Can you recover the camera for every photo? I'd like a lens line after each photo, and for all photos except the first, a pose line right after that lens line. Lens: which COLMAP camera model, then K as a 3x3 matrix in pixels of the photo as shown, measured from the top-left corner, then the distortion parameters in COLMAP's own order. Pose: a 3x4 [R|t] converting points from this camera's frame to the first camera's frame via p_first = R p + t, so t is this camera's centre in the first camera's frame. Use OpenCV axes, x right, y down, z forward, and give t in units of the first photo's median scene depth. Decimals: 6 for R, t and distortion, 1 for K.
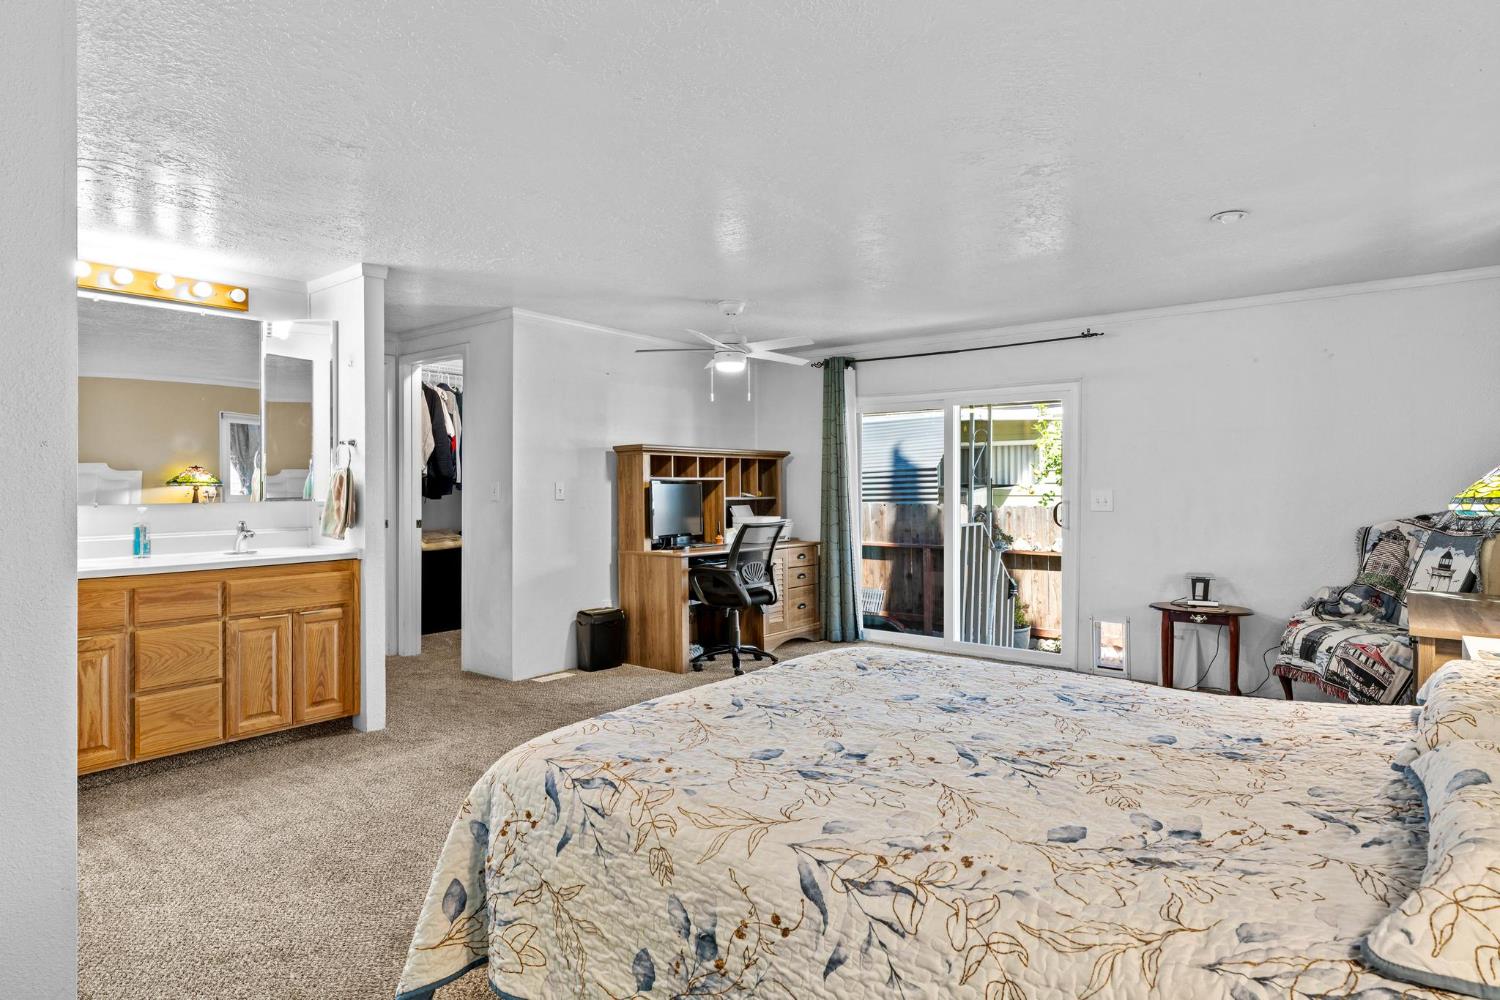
lens RADIAL K [[813.7, 0, 750.0], [0, 813.7, 500.0], [0, 0, 1]] dist [0.000431, -0.000058]
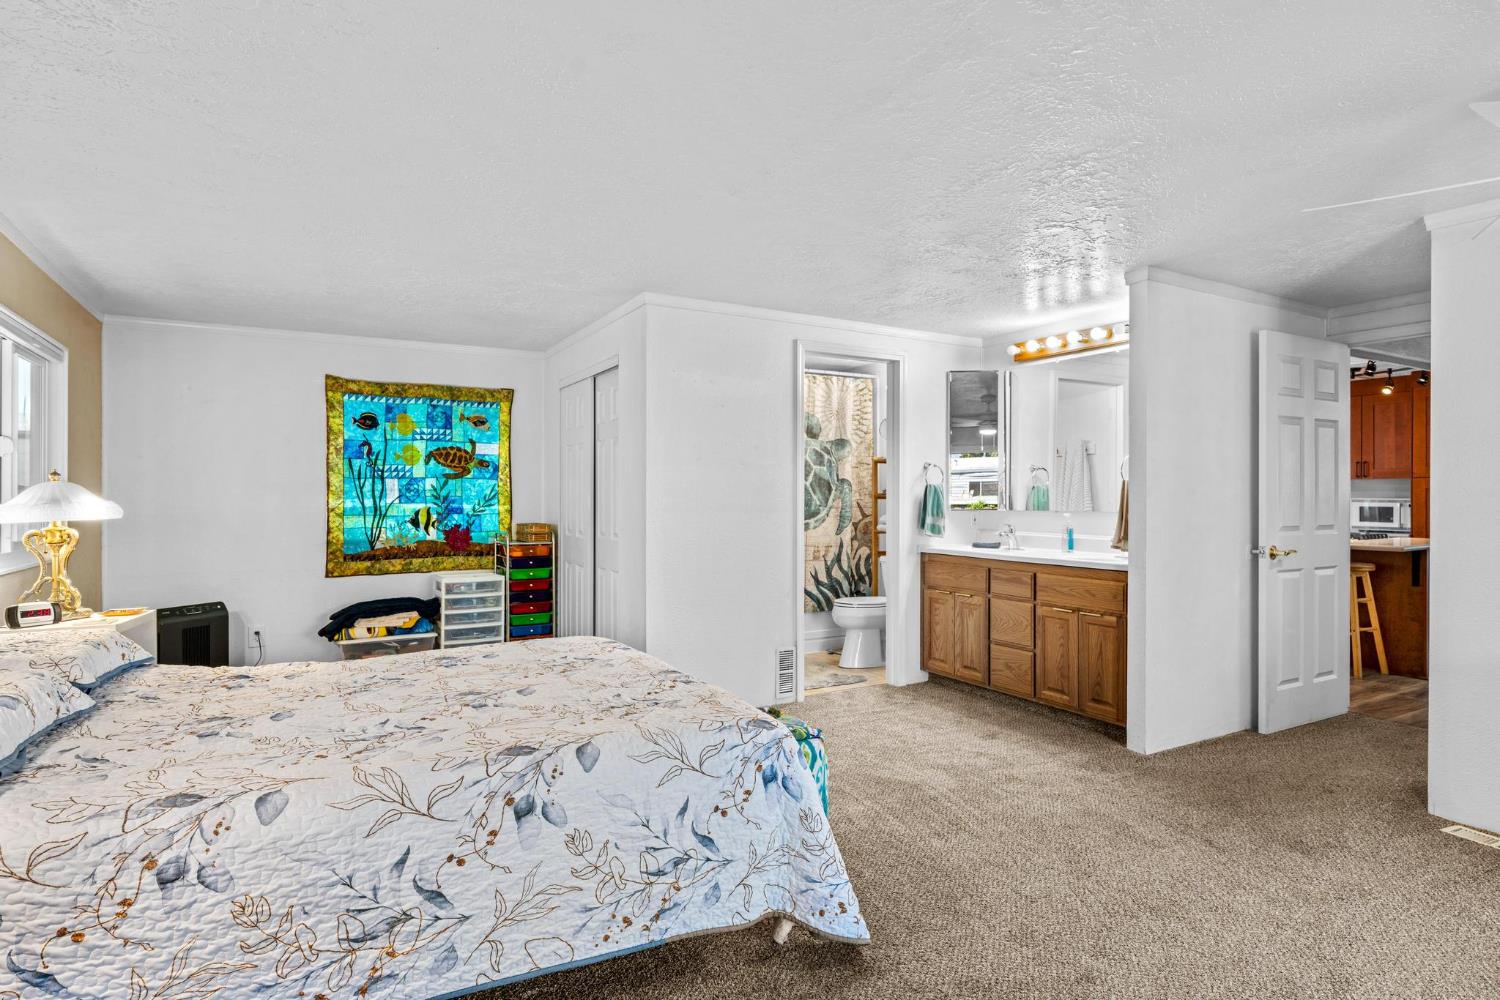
lens RADIAL K [[813.7, 0, 750.0], [0, 813.7, 500.0], [0, 0, 1]] dist [0.000431, -0.000058]
pose [[-0.390878, 0.004332, -0.920432, 0.681267], [-0.019777, 0.999719, 0.013103, -0.021127], [0.920230, 0.023325, -0.390683, 1.073918]]
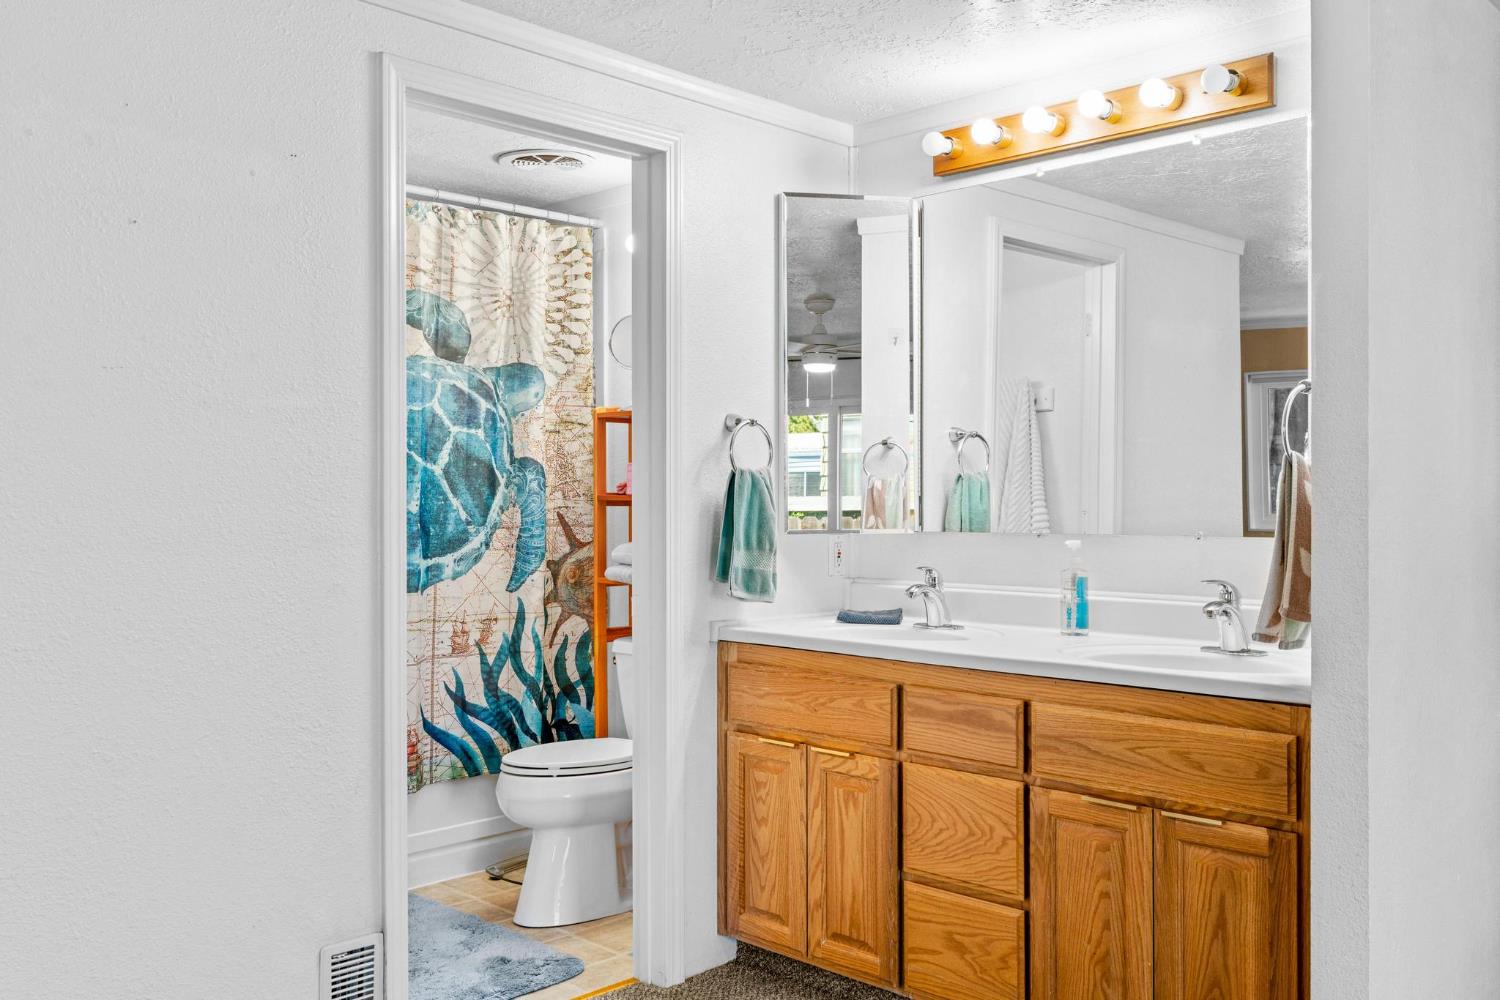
lens RADIAL K [[1302.9, 0, 750.0], [0, 1302.9, 500.0], [0, 0, 1]] dist [0.001995, -0.000268]
pose [[-0.125359, 0.002121, -0.992109, 0.133396], [-0.018082, 0.999827, 0.004422, -0.018840], [0.991947, 0.018494, -0.125299, 0.923562]]
